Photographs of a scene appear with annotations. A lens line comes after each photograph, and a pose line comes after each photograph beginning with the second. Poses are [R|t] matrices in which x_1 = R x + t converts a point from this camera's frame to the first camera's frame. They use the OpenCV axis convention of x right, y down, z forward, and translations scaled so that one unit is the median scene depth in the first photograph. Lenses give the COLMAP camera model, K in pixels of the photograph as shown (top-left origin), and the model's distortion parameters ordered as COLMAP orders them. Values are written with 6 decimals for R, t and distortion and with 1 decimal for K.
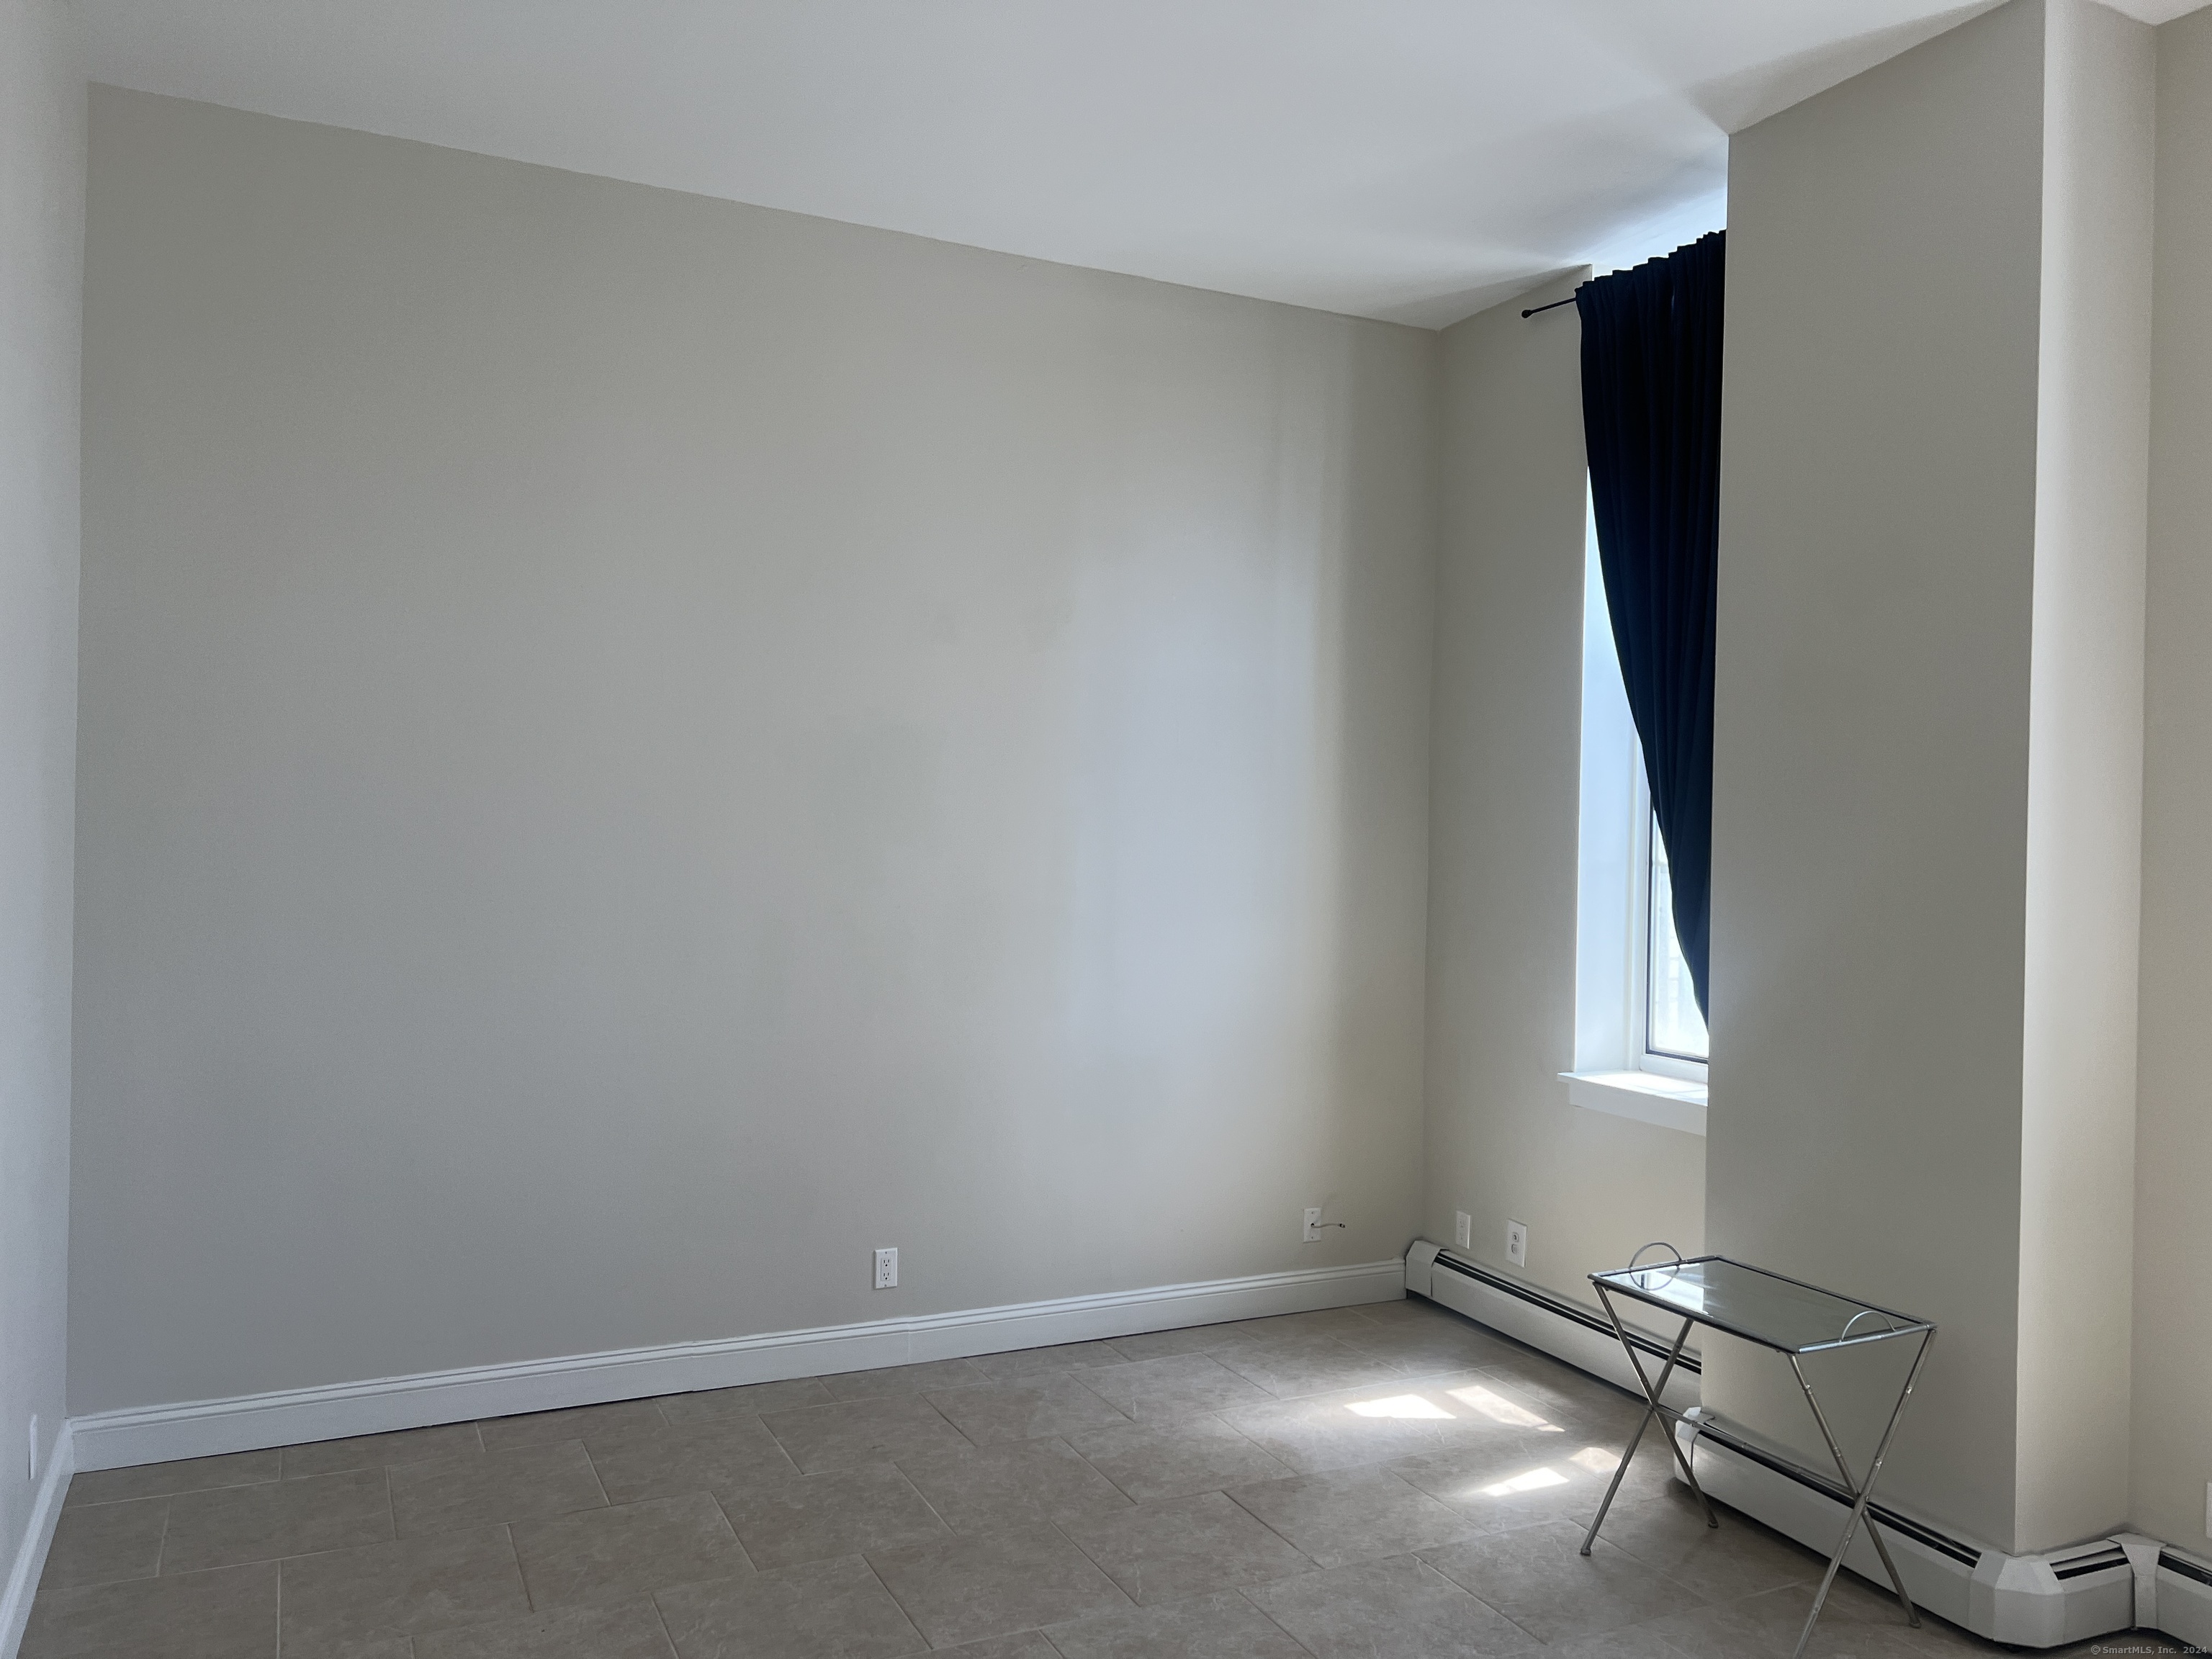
lens RADIAL K [[1684.5, 0, 1110.7], [0, 1684.5, 823.7], [0, 0, 1]] dist [0.075909, -0.058643]
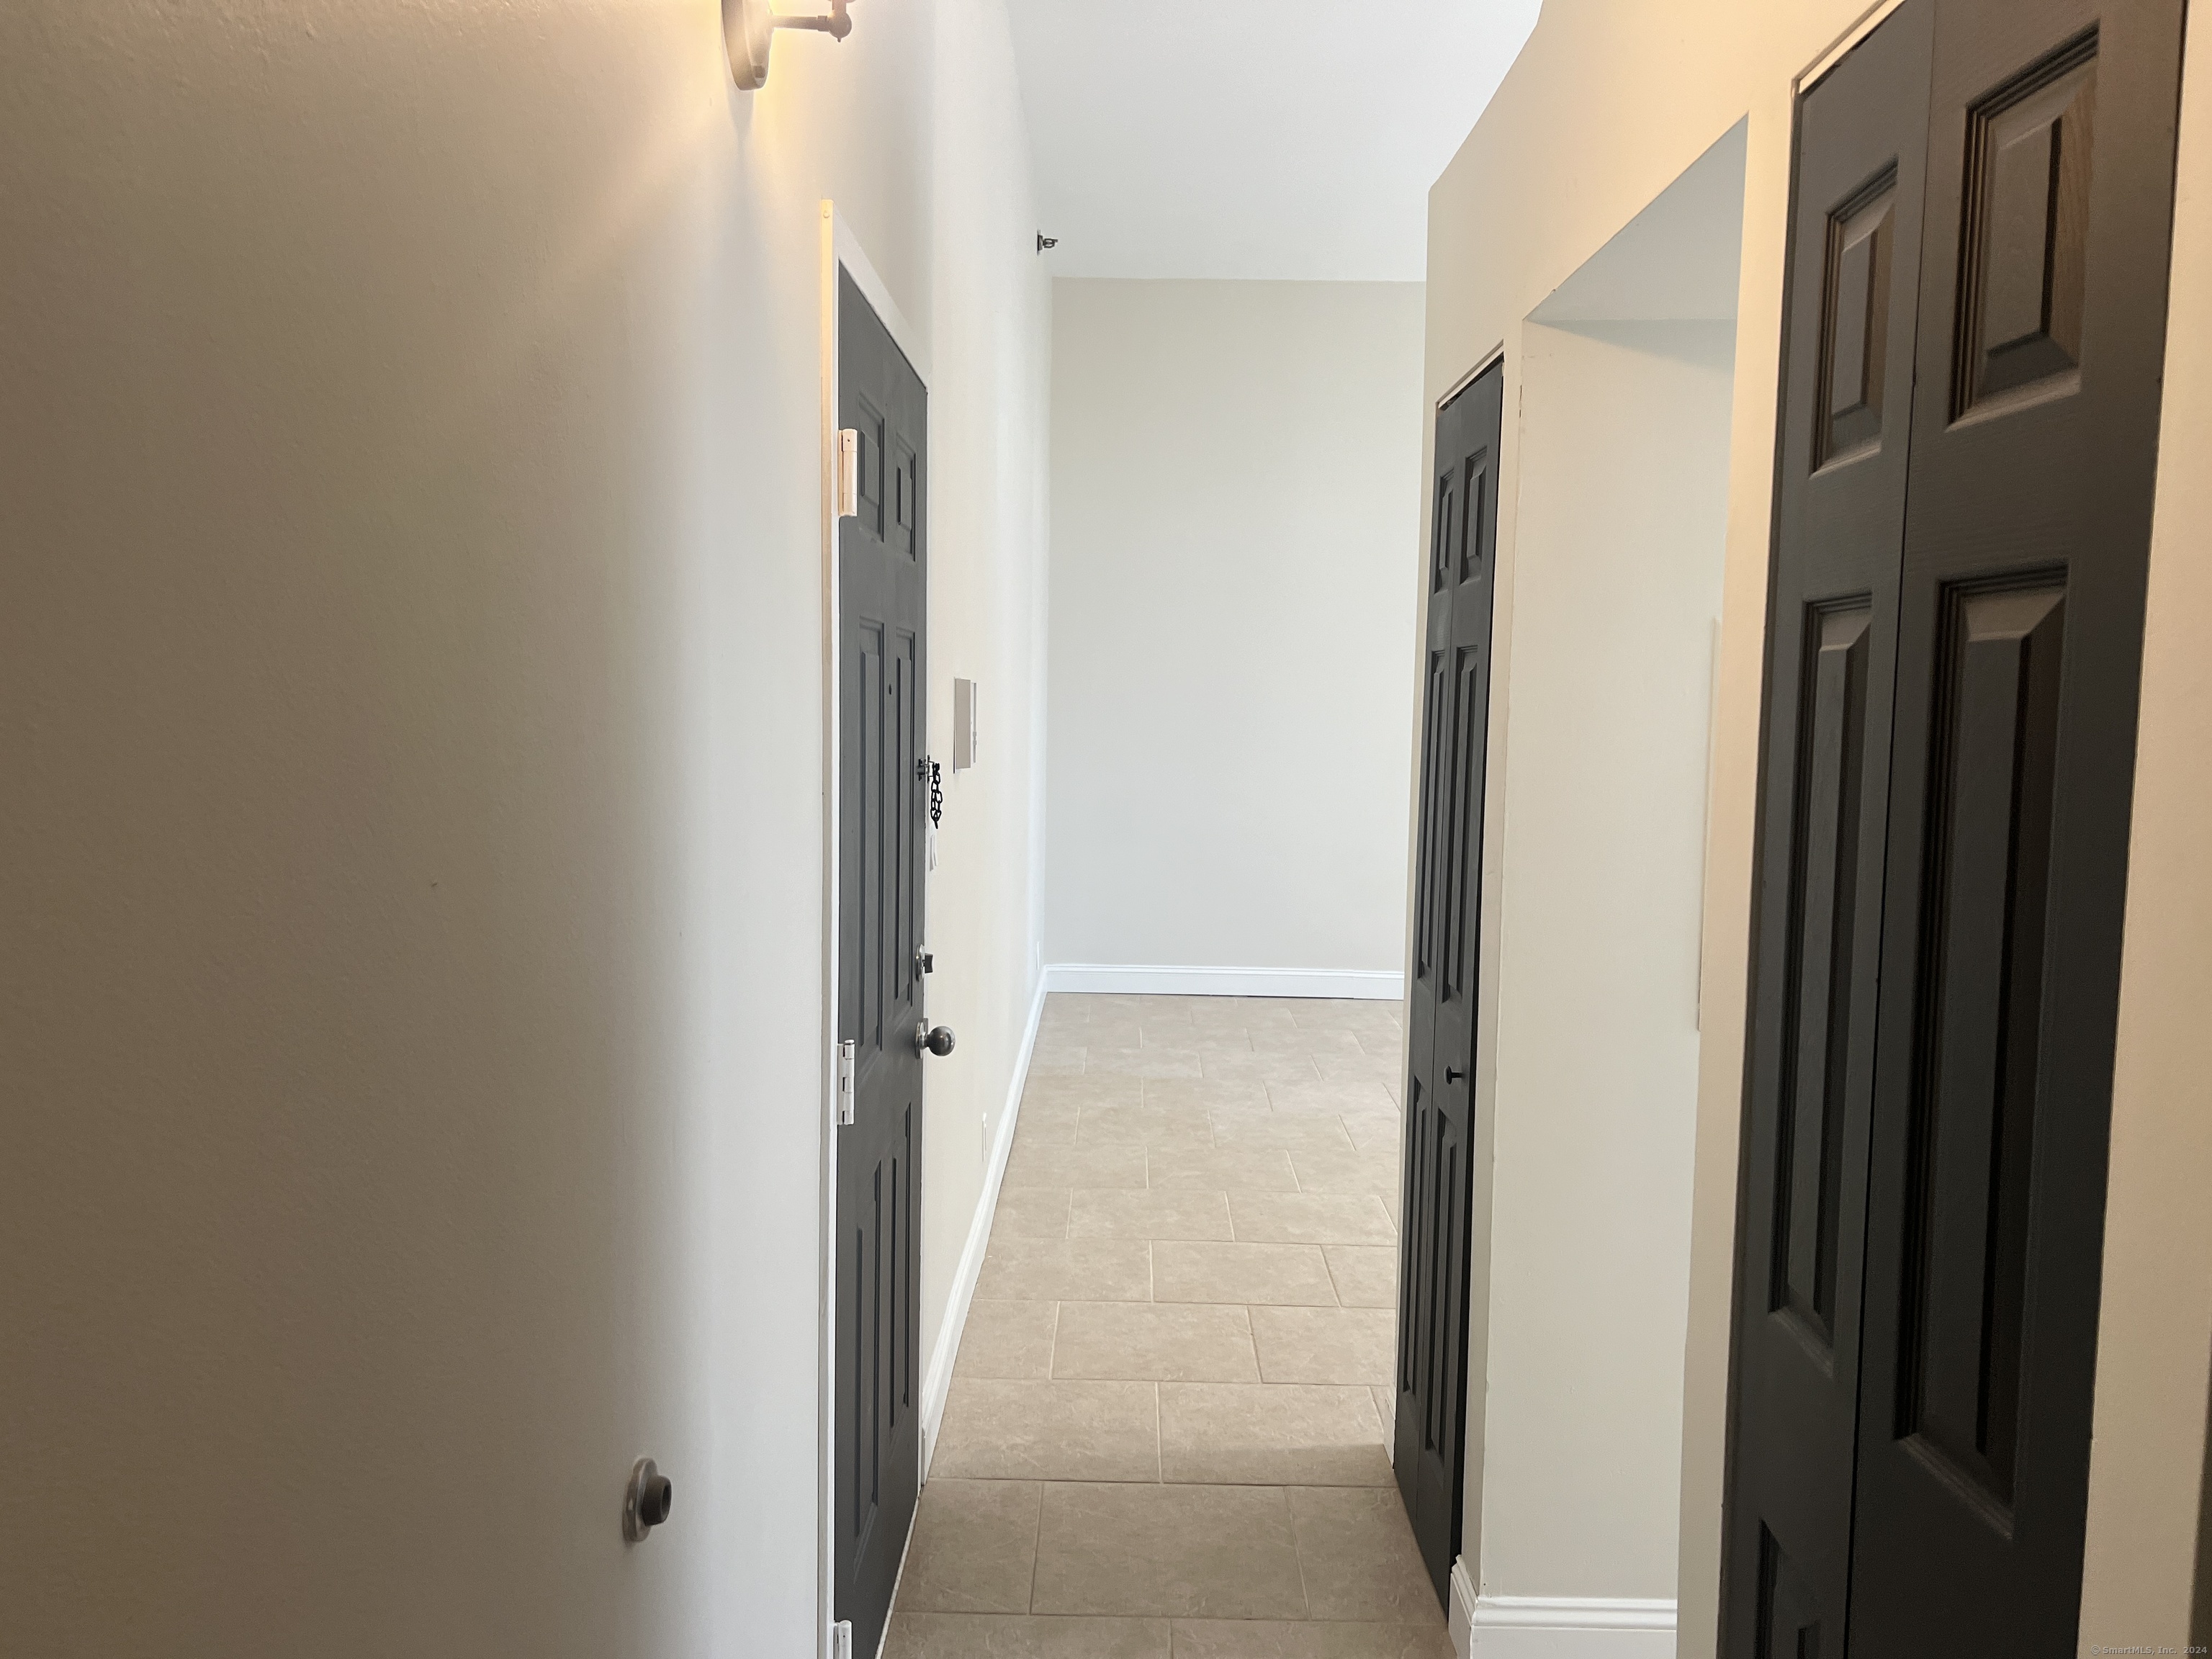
lens RADIAL K [[1684.5, 0, 1107.1], [0, 1684.5, 832.7], [0, 0, 1]] dist [0.075909, -0.058643]
pose [[0.894208, 0.030686, -0.446599, 0.333471], [0.001685, 0.997410, 0.071906, 0.051779], [0.447649, -0.065052, 0.891840, -0.712550]]
